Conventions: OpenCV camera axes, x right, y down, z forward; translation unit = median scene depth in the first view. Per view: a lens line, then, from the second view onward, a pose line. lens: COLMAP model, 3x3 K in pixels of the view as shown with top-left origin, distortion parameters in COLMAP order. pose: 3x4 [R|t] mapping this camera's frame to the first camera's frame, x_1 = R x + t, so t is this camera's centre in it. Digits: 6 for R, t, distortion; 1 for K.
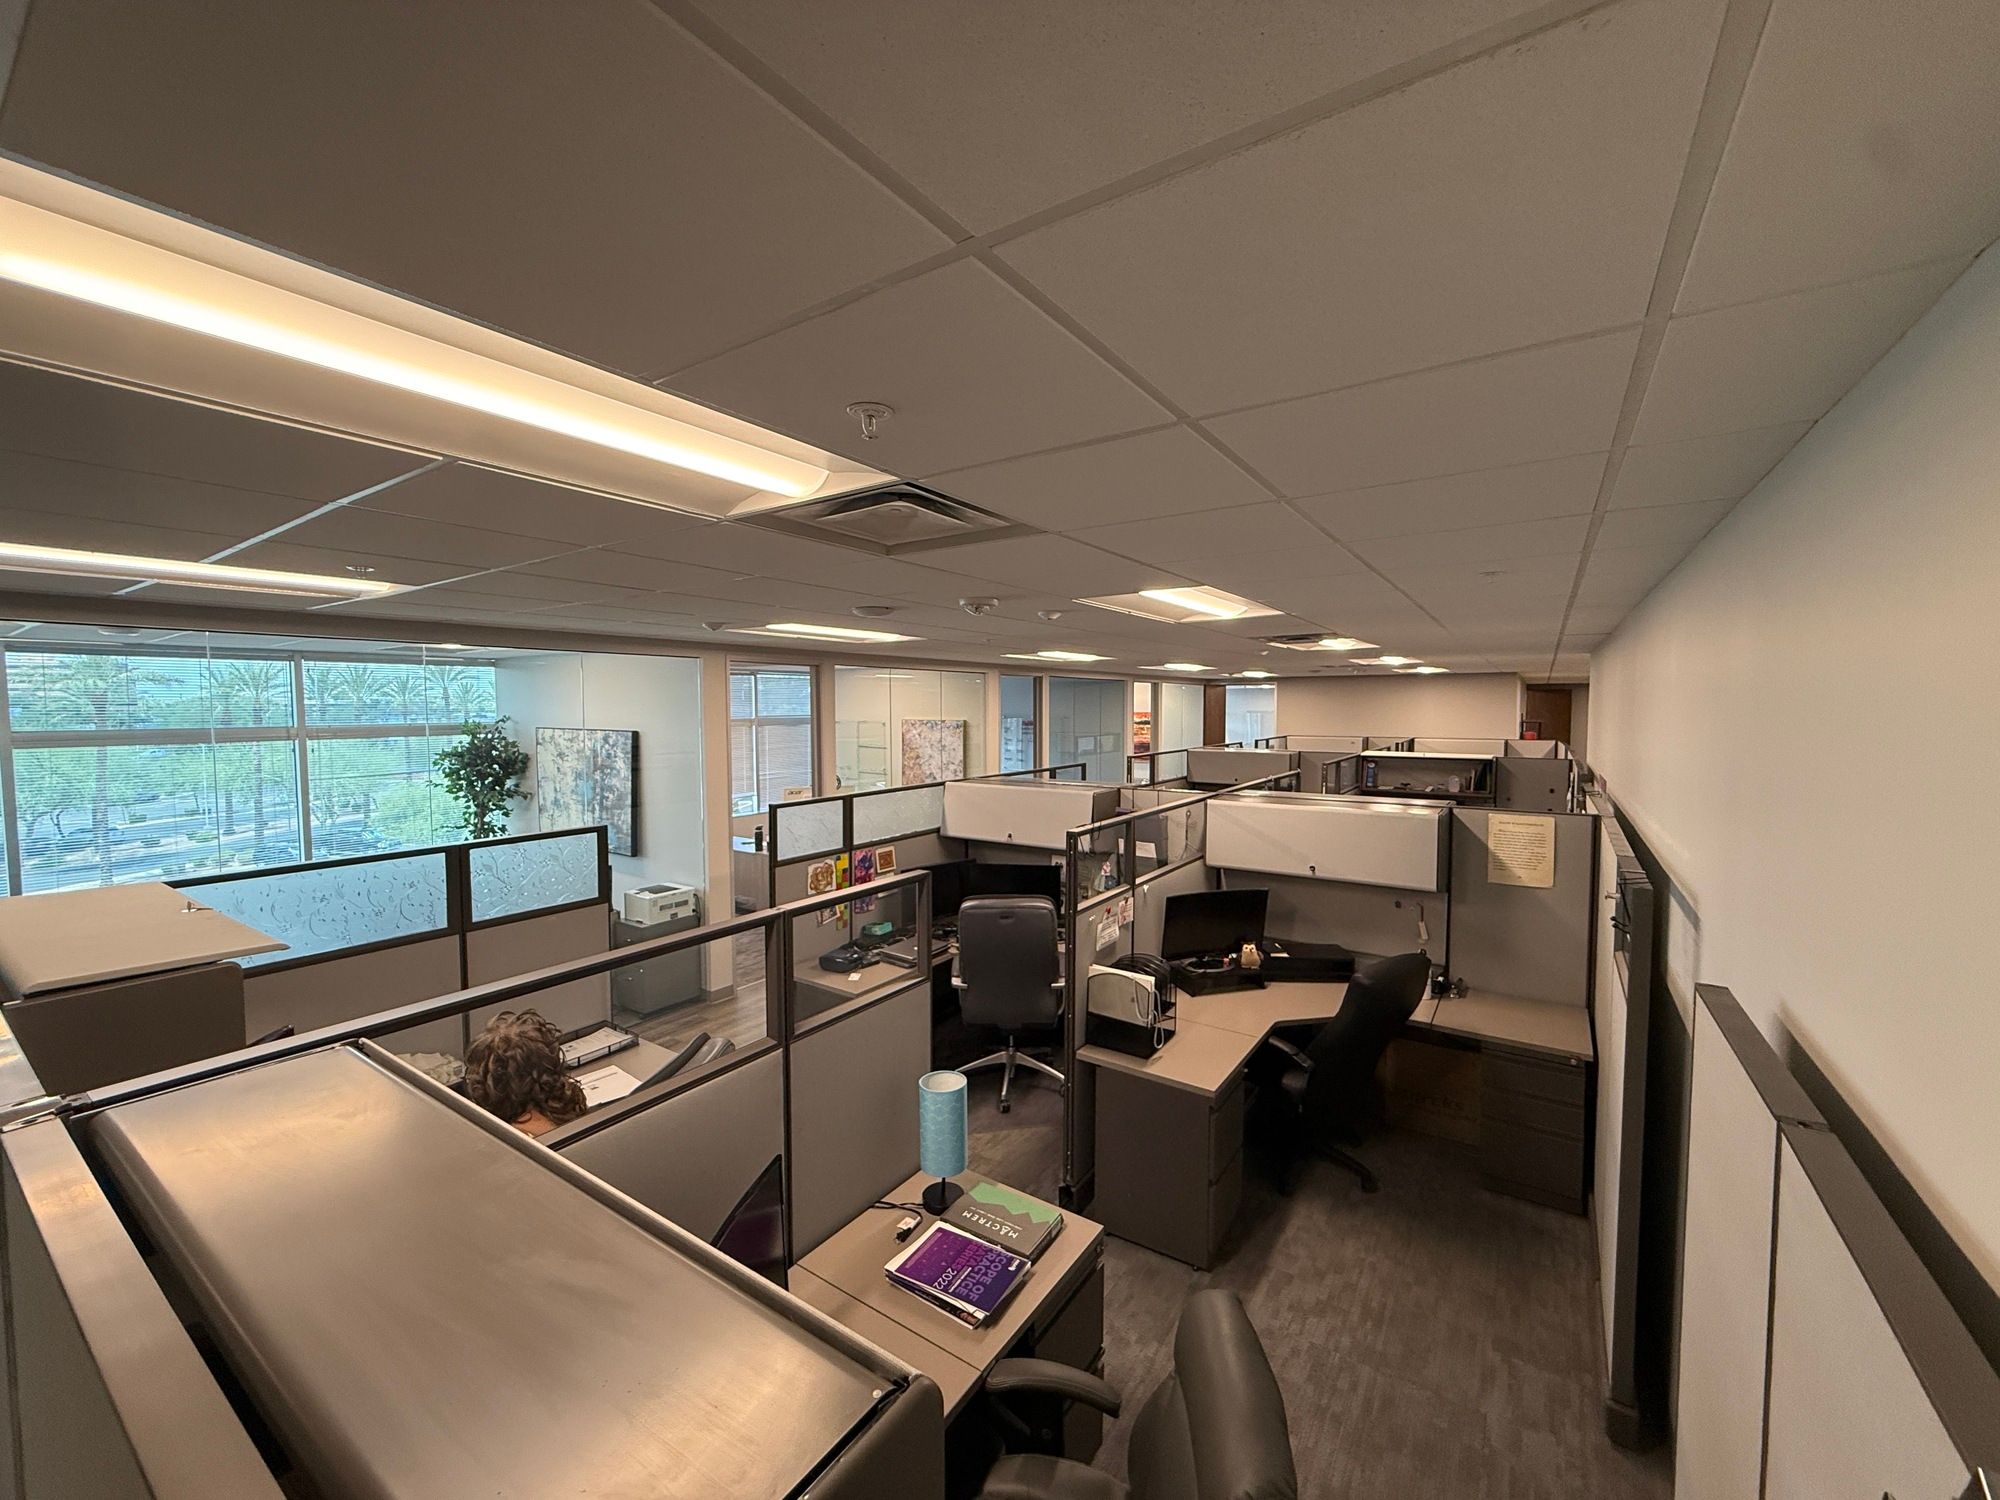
lens RADIAL K [[798.5, 0, 1004.6], [0, 798.5, 747.9], [0, 0, 1]] dist [-0.000827, -0.000103]
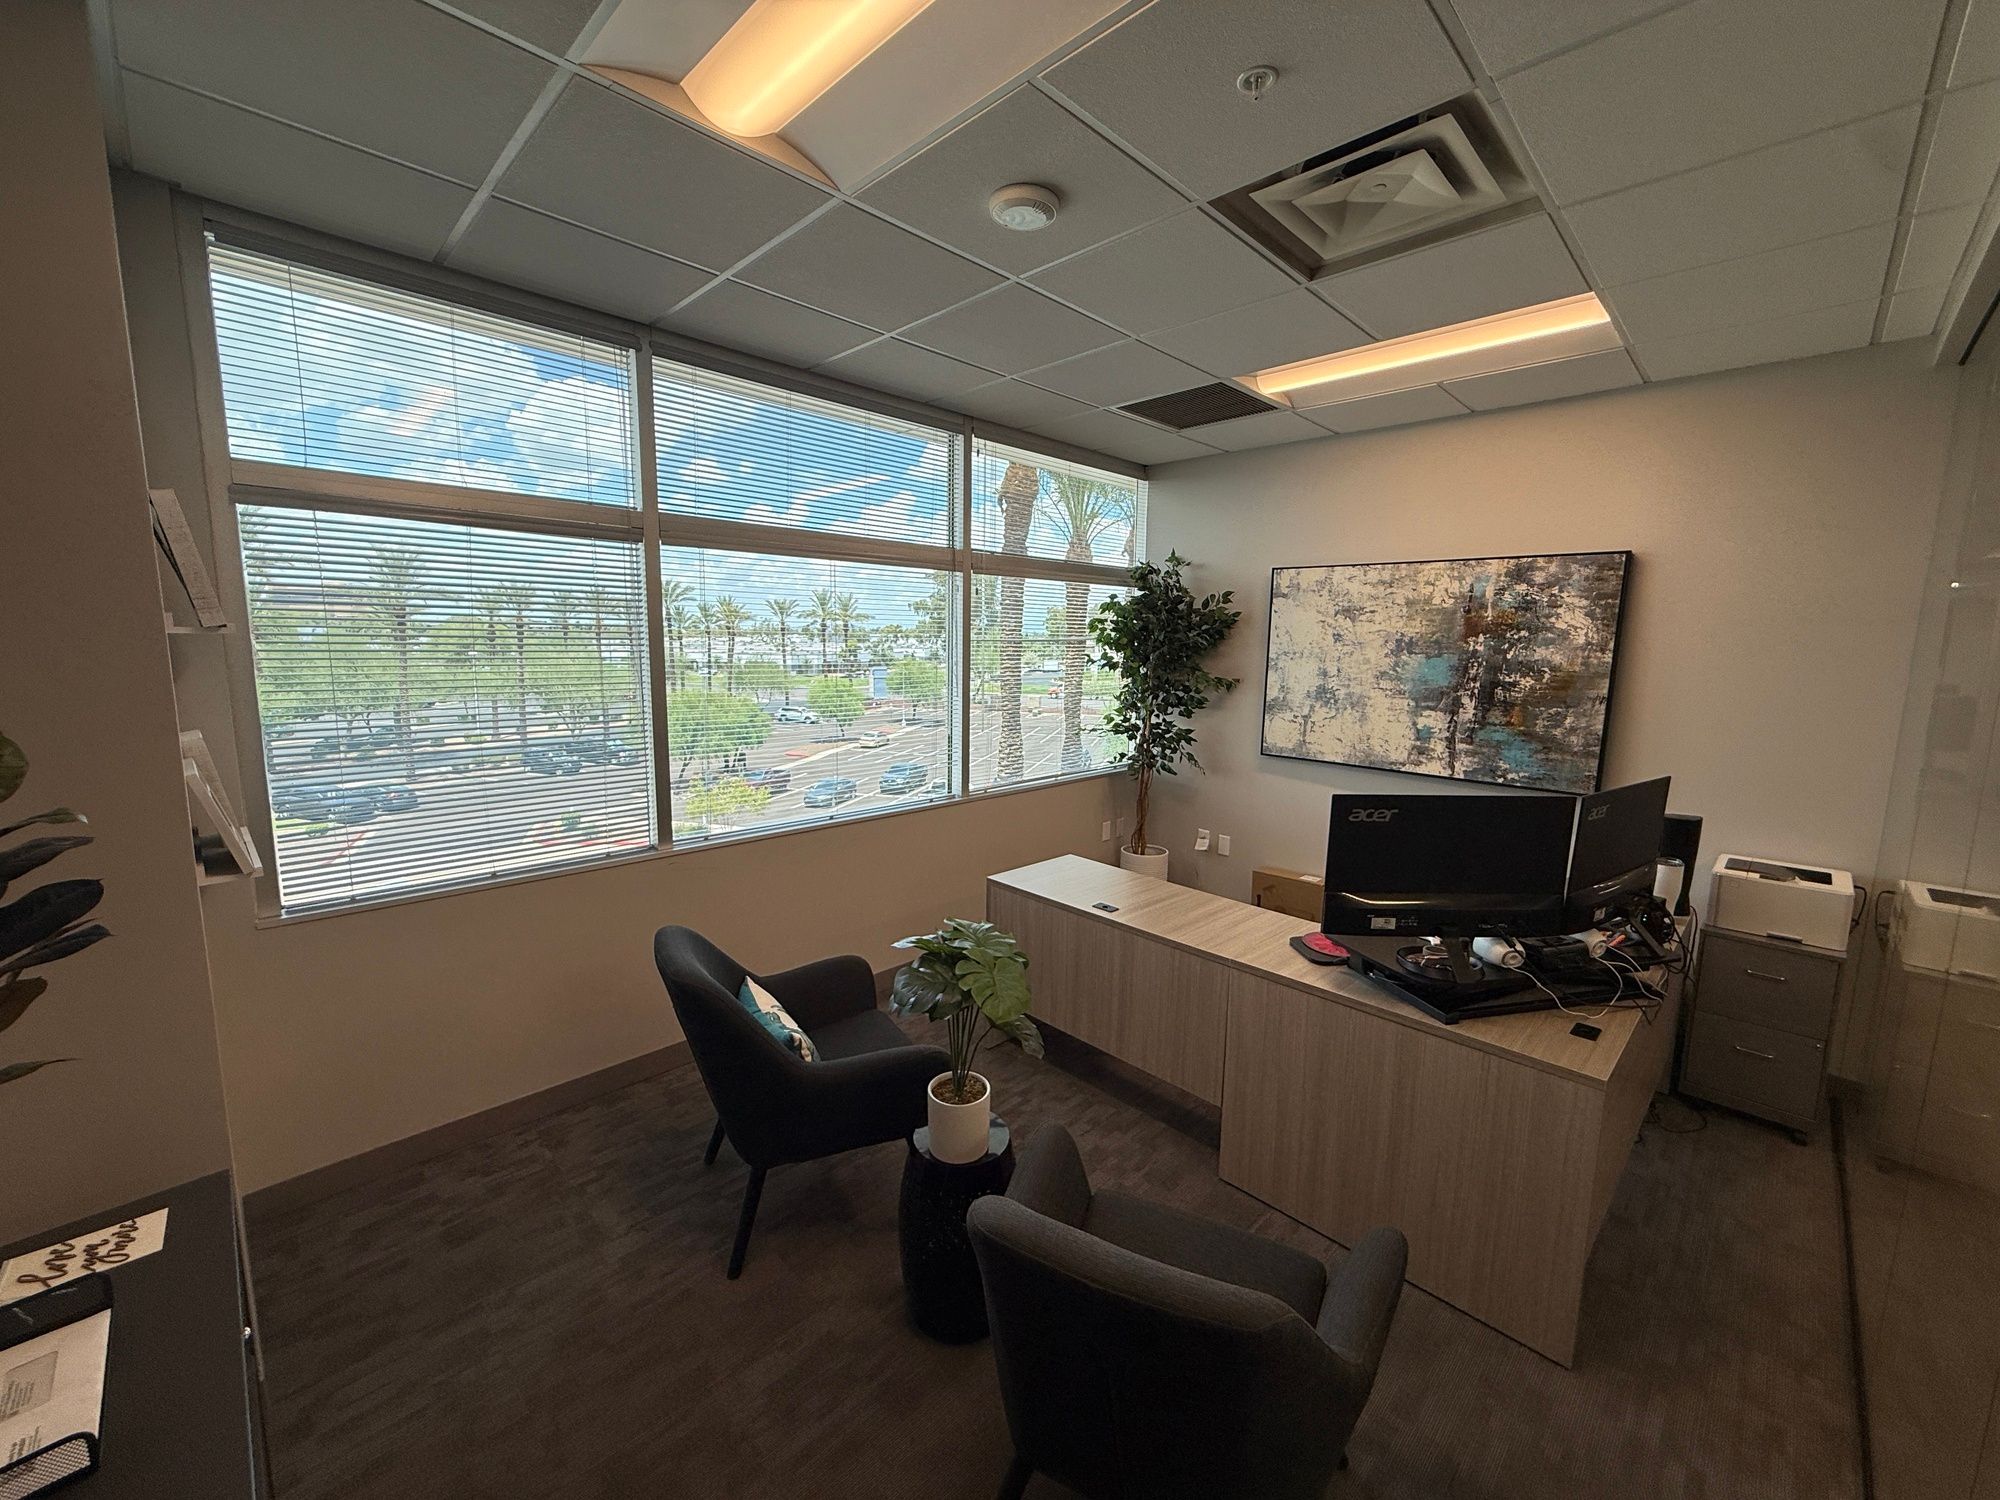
lens RADIAL K [[798.5, 0, 1007.1], [0, 798.5, 753.3], [0, 0, 1]] dist [-0.000827, -0.000103]
pose [[0.980572, 0.048065, -0.190182, -0.722729], [-0.031078, 0.995337, 0.091318, 0.069447], [0.193684, -0.083633, 0.977493, 0.402502]]
